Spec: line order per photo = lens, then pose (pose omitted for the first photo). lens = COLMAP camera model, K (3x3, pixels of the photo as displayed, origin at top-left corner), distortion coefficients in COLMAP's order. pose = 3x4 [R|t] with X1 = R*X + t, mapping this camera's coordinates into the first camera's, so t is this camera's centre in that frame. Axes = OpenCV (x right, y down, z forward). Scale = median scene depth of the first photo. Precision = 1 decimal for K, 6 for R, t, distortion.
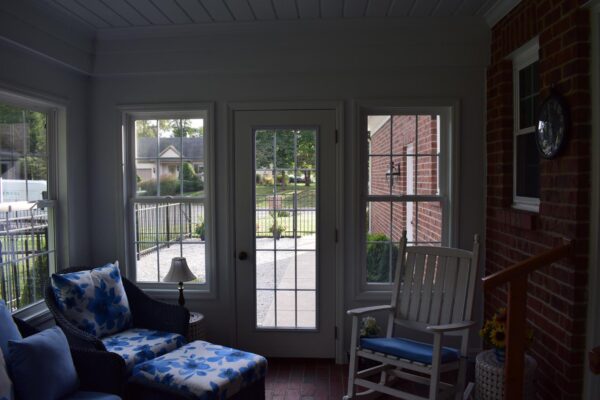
lens RADIAL K [[460.5, 0, 300.0], [0, 460.5, 200.0], [0, 0, 1]] dist [-0.044698, -0.056079]
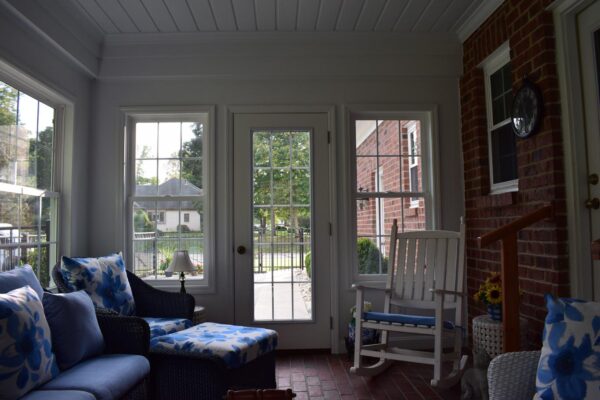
lens RADIAL K [[460.5, 0, 300.0], [0, 460.5, 200.0], [0, 0, 1]] dist [-0.044698, -0.056079]
pose [[0.994939, -0.003201, 0.100431, -0.115482], [0.014079, 0.994074, -0.107787, 0.147287], [-0.099491, 0.108656, 0.989088, -0.065111]]
